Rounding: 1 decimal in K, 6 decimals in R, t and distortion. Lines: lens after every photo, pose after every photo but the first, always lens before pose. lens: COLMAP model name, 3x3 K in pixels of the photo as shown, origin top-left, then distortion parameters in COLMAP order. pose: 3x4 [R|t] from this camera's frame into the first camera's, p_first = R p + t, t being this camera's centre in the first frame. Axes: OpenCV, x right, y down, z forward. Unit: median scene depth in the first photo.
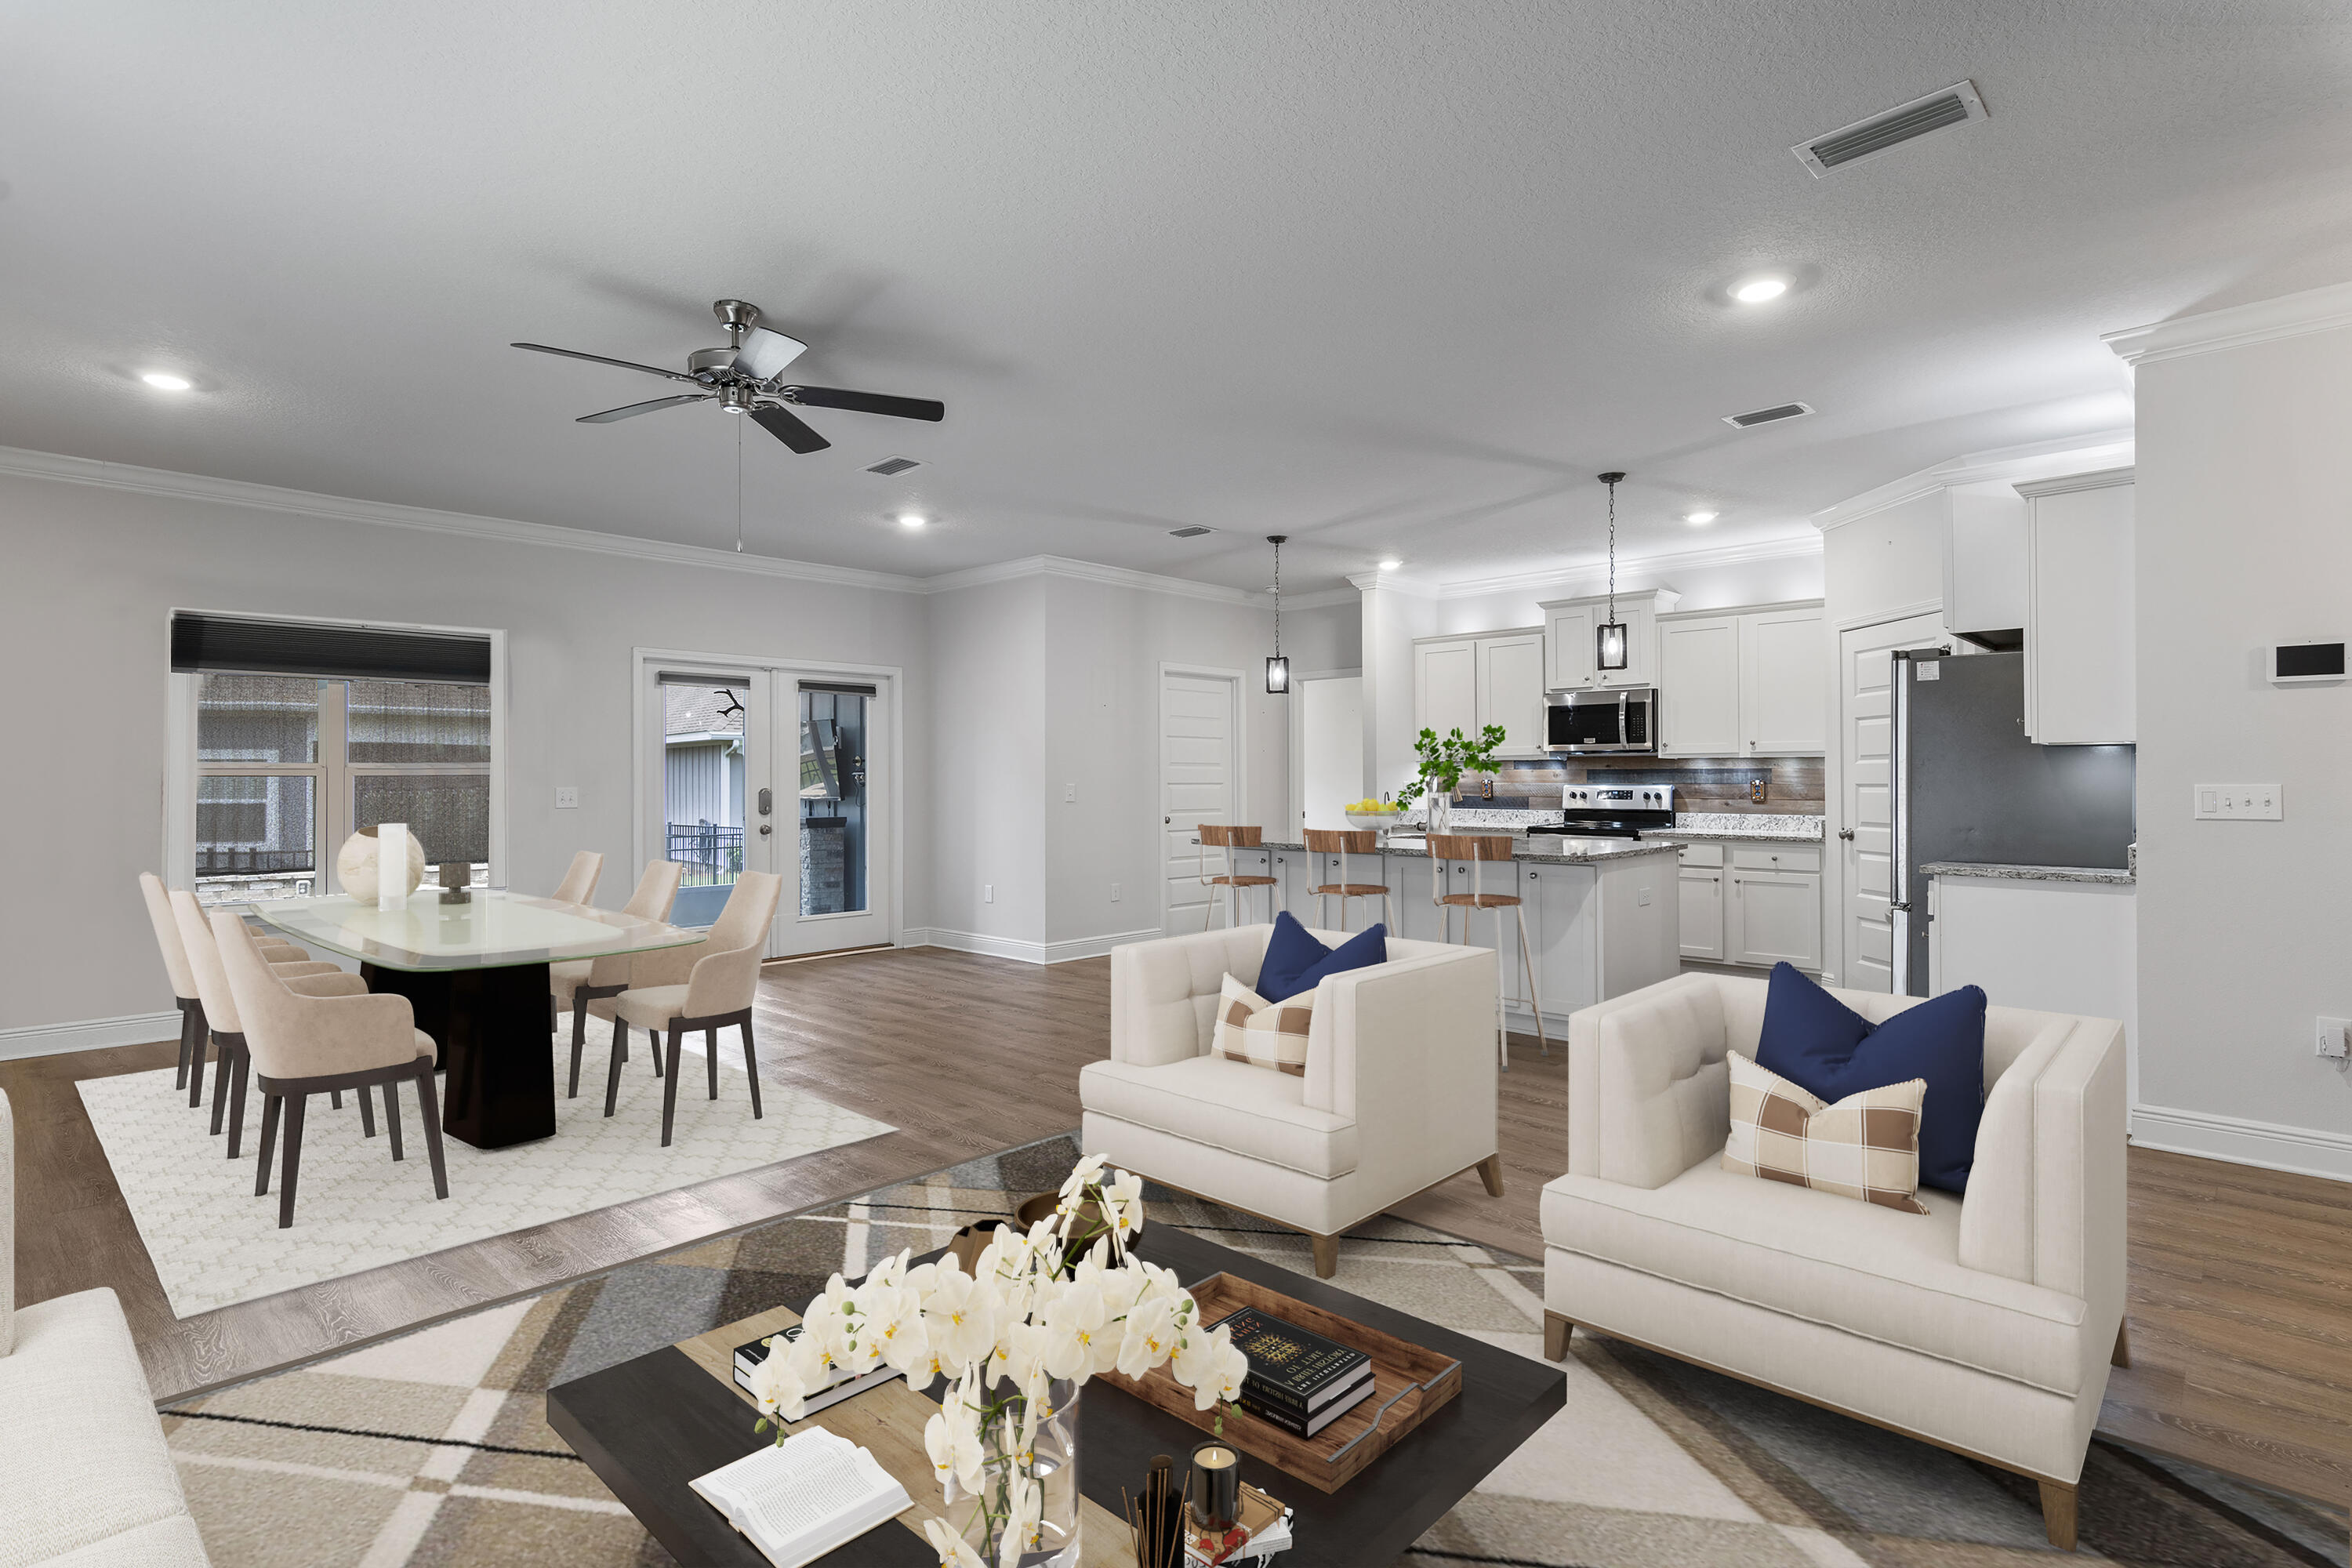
lens RADIAL K [[1160.8, 0, 1174.6], [0, 1160.8, 782.2], [0, 0, 1]] dist [0.003848, -0.000747]
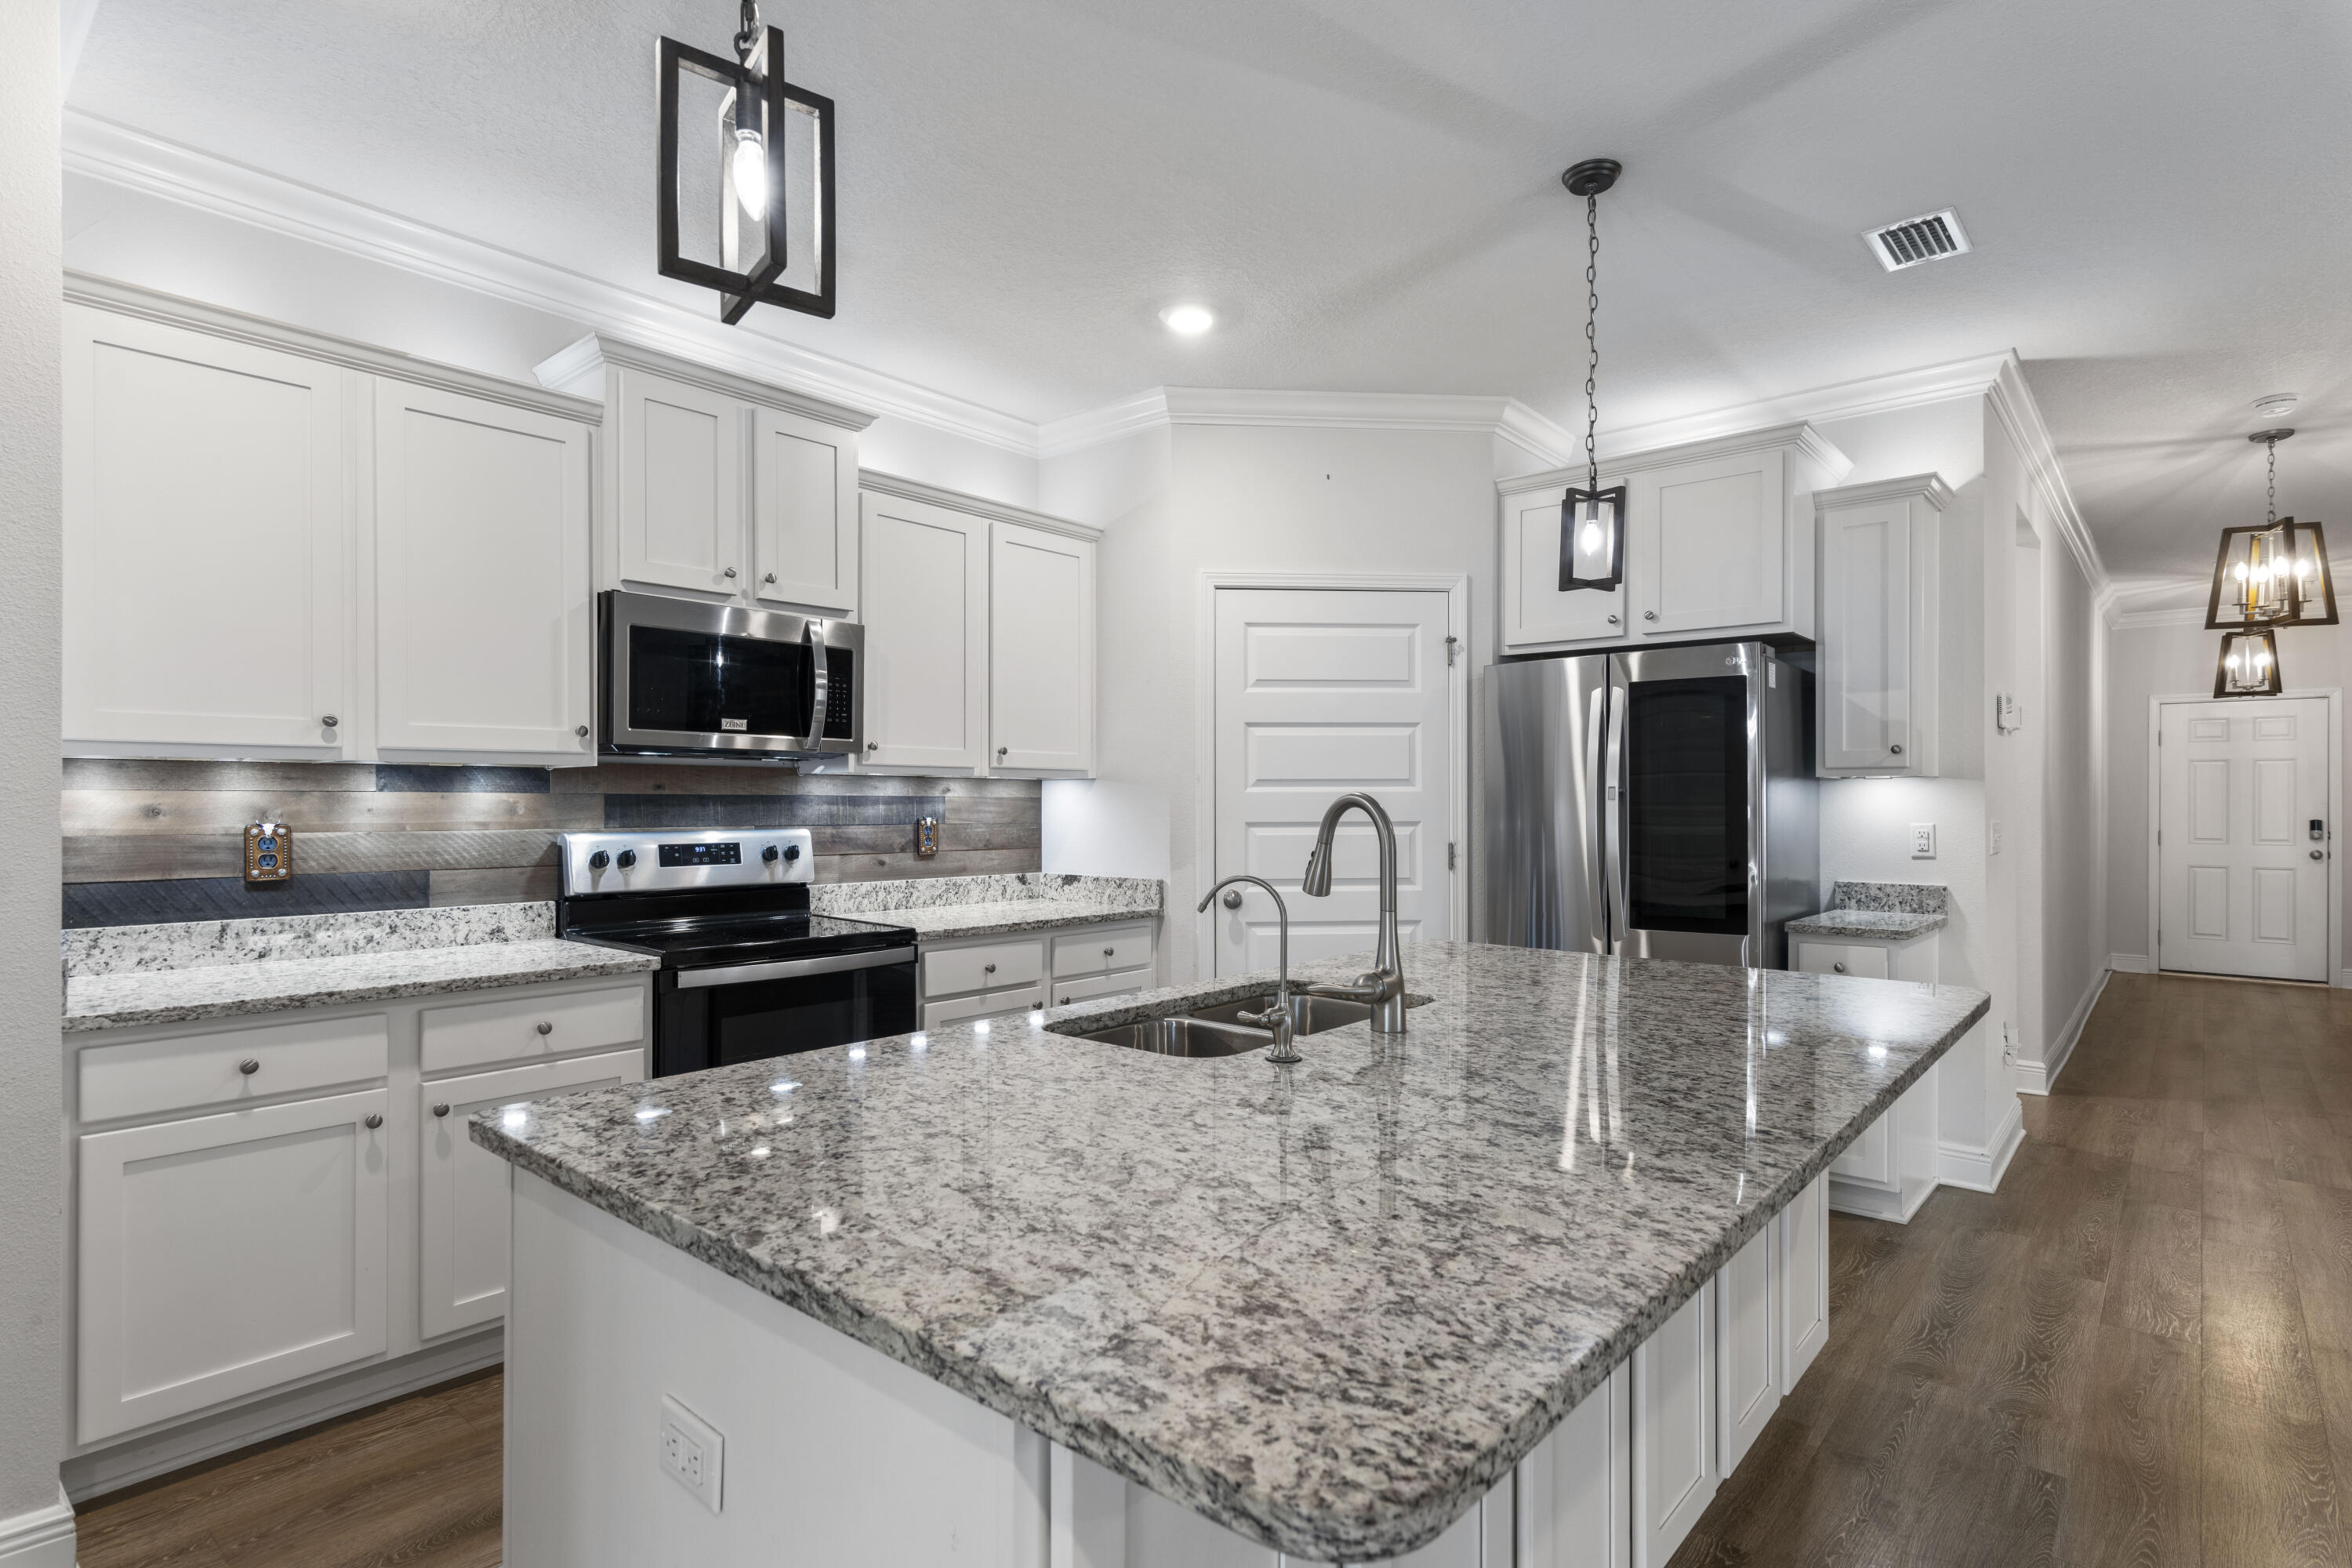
lens RADIAL K [[1184.0, 0, 1171.3], [0, 1184.0, 799.4], [0, 0, 1]] dist [0.006629, 0.000788]
pose [[-0.045142, 0.003615, 0.998974, -0.069918], [0.002974, 0.999990, -0.003484, -0.007789], [-0.998976, 0.002813, -0.045152, 0.887665]]
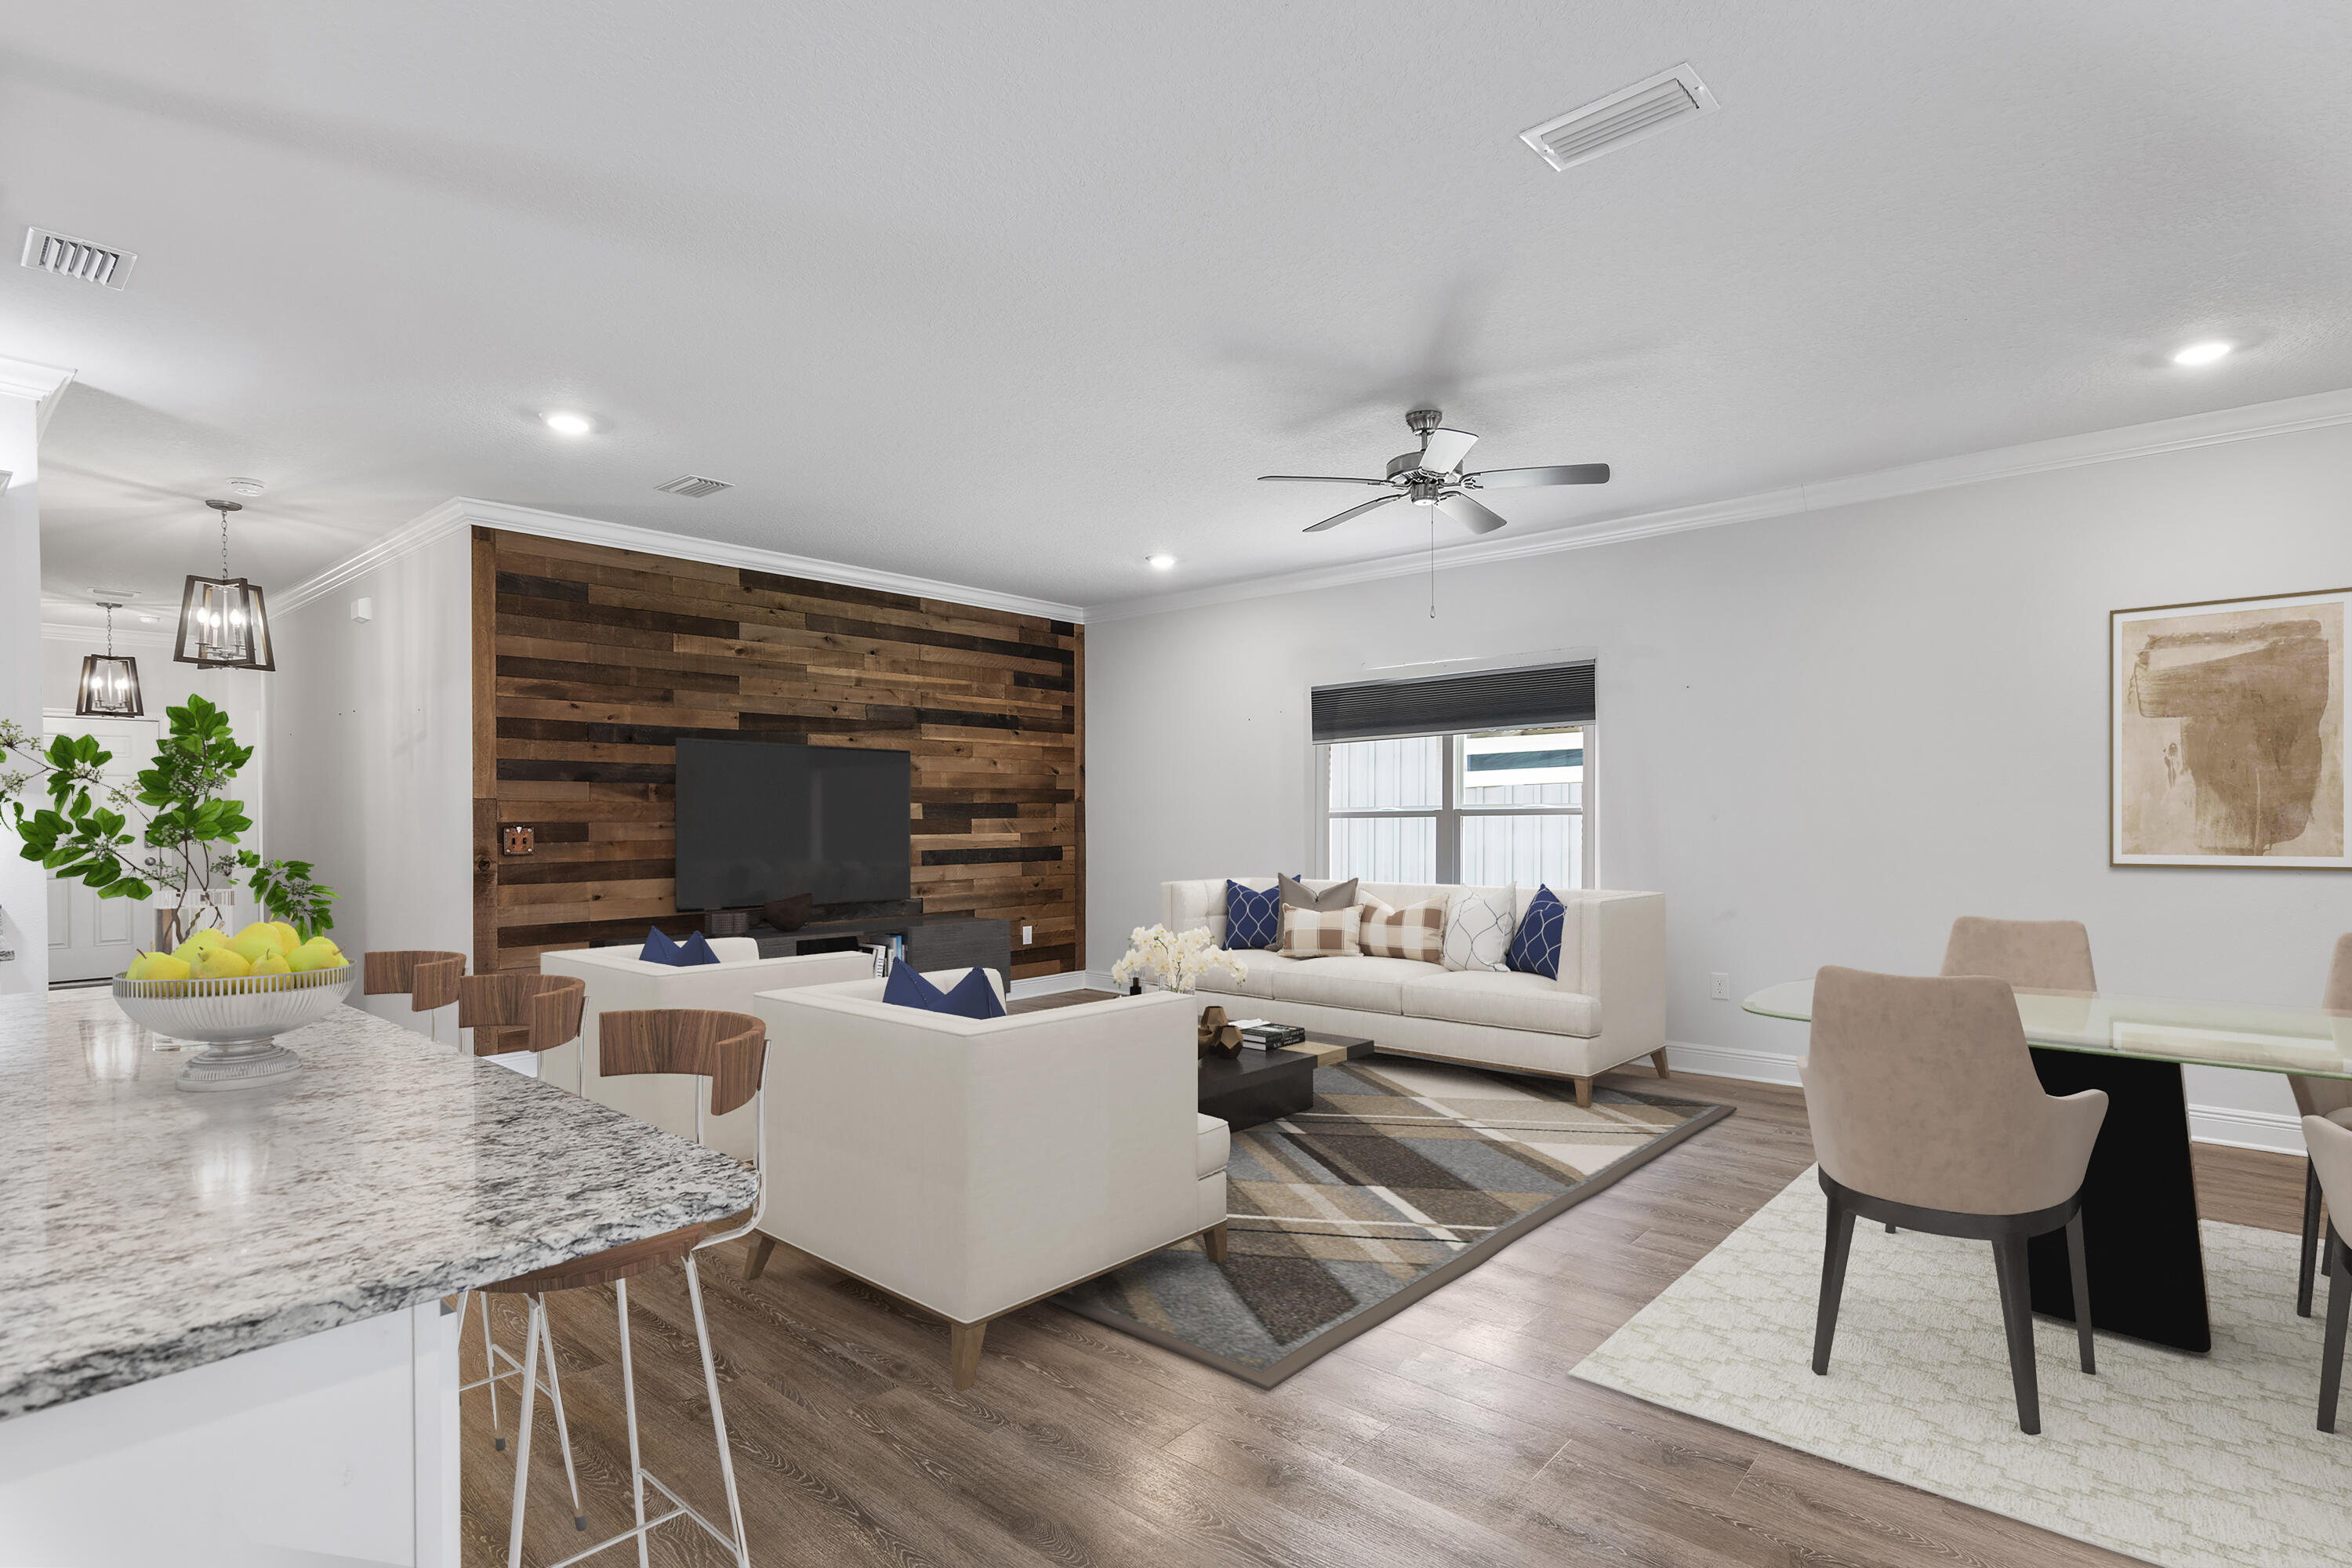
lens RADIAL K [[1159.8, 0, 1186.8], [0, 1159.8, 814.9], [0, 0, 1]] dist [0.005474, 0.000702]
pose [[-0.999121, 0.007589, -0.041227, -0.040380], [0.007232, 0.999935, 0.008802, -0.008510], [0.041291, 0.008496, -0.999111, 1.030556]]
